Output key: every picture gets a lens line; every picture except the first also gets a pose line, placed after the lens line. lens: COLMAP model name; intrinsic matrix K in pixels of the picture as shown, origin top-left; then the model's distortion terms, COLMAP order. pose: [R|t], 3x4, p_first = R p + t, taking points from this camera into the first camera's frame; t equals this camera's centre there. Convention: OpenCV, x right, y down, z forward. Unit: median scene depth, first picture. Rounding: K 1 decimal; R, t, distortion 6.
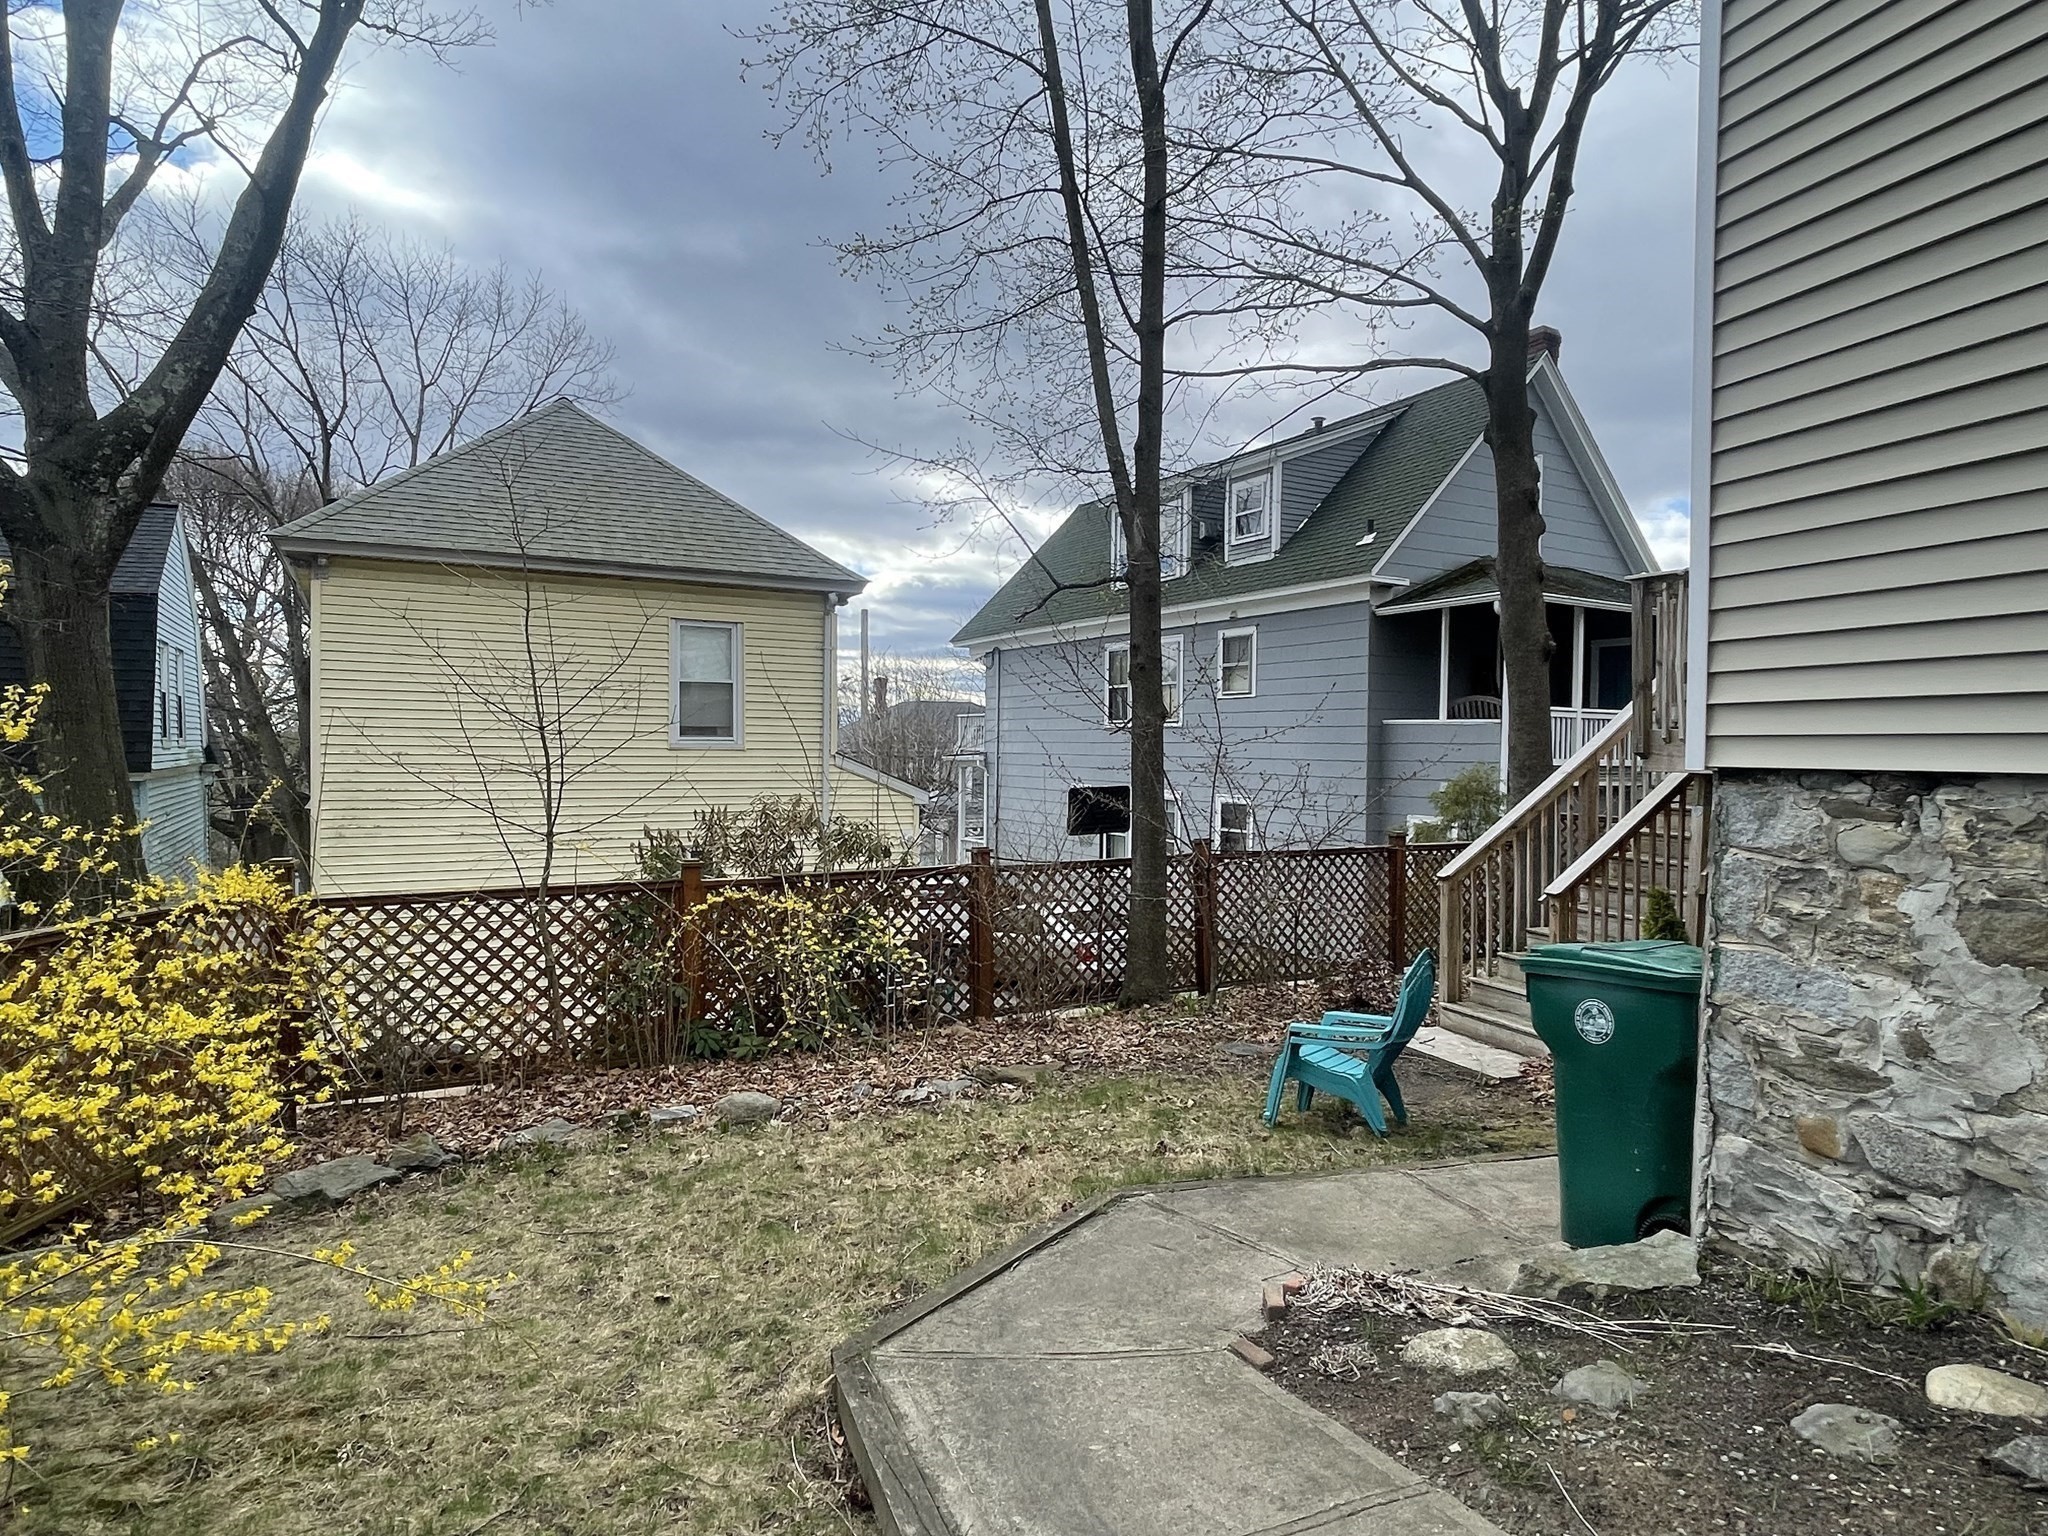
lens RADIAL K [[1134.4, 0, 1024.0], [0, 1134.4, 771.5], [0, 0, 1]] dist [0.000800, -0.003937]
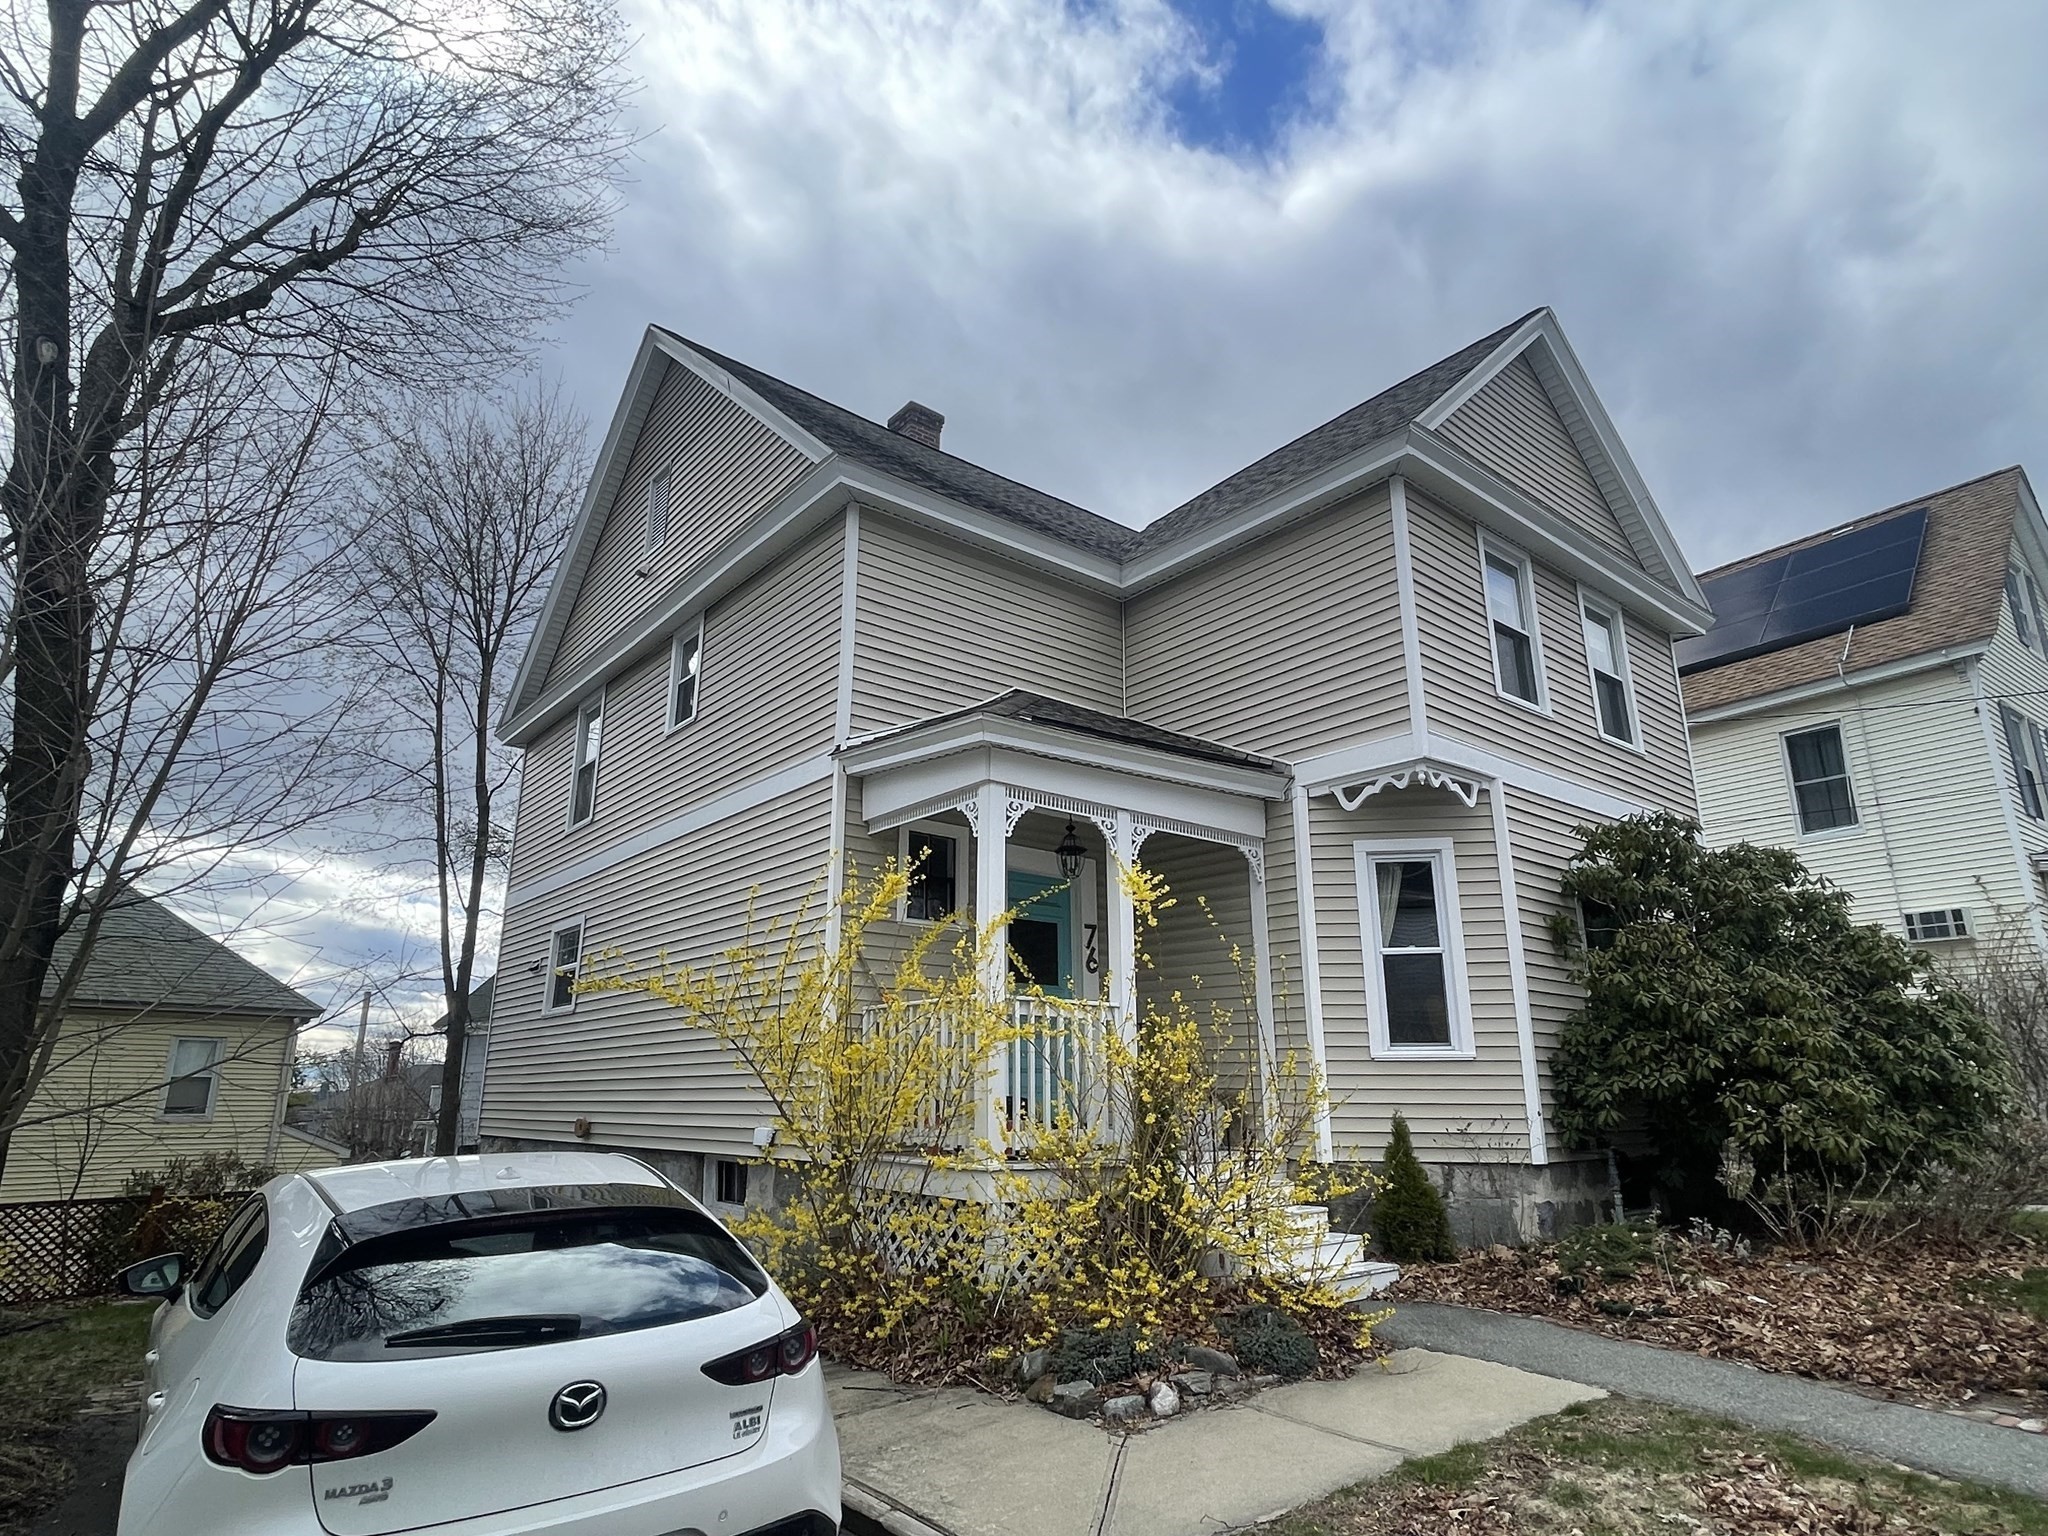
lens RADIAL K [[1134.4, 0, 1011.2], [0, 1134.4, 769.1], [0, 0, 1]] dist [0.000800, -0.003937]
pose [[0.946271, 0.082668, 0.312630, 0.420535], [0.015606, 0.953971, -0.299492, 0.000614], [-0.322998, 0.288280, 0.901425, -1.414180]]
